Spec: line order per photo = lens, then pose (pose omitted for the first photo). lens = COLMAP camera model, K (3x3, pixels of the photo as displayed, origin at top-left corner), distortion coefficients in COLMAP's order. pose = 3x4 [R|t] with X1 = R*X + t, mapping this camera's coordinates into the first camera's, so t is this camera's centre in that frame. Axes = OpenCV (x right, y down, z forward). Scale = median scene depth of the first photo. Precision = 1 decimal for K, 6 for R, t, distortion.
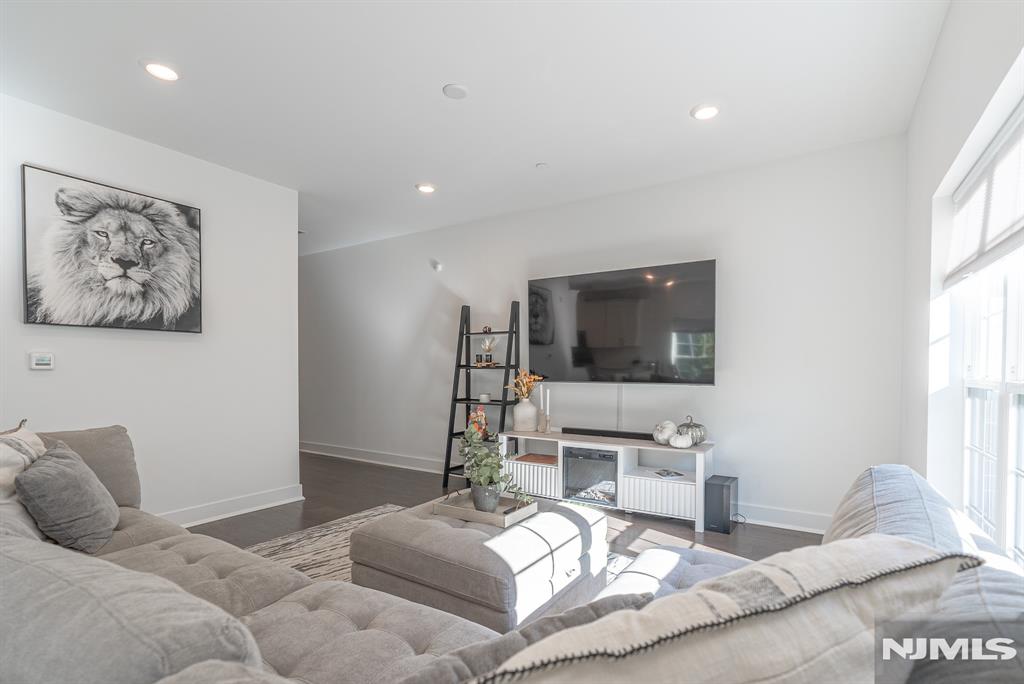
lens RADIAL K [[472.9, 0, 535.0], [0, 472.9, 381.1], [0, 0, 1]] dist [-0.006017, 0.000024]
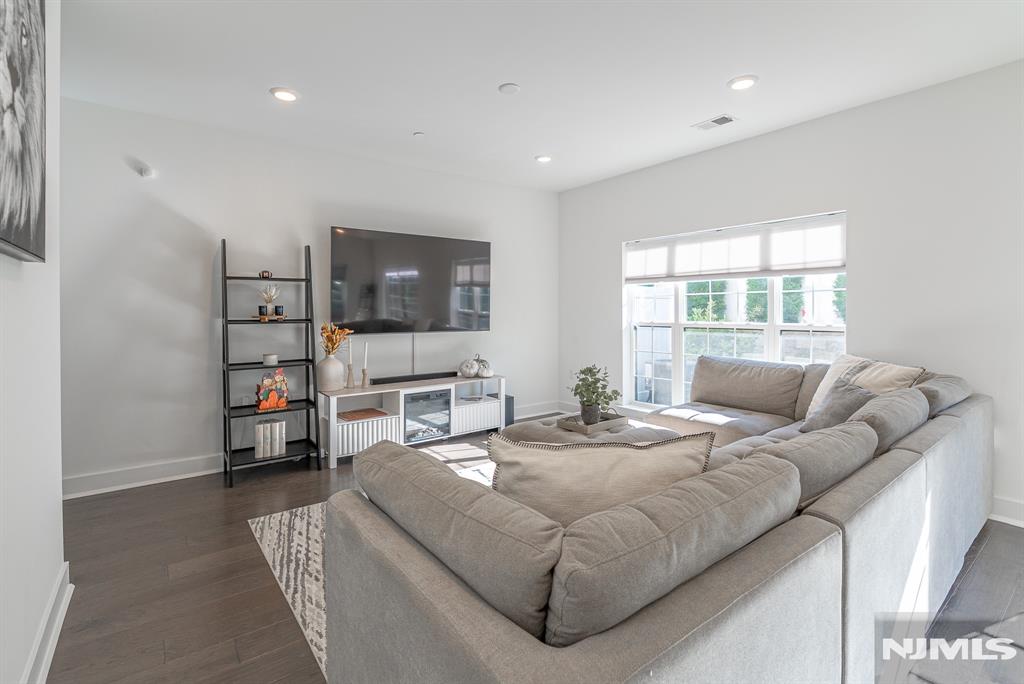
lens RADIAL K [[472.9, 0, 508.3], [0, 472.9, 310.4], [0, 0, 1]] dist [-0.006017, 0.000024]
pose [[0.368244, -0.005340, 0.929714, -0.974626], [0.030595, 0.999512, -0.006378, -0.042360], [-0.929226, 0.030794, 0.368228, 0.448310]]
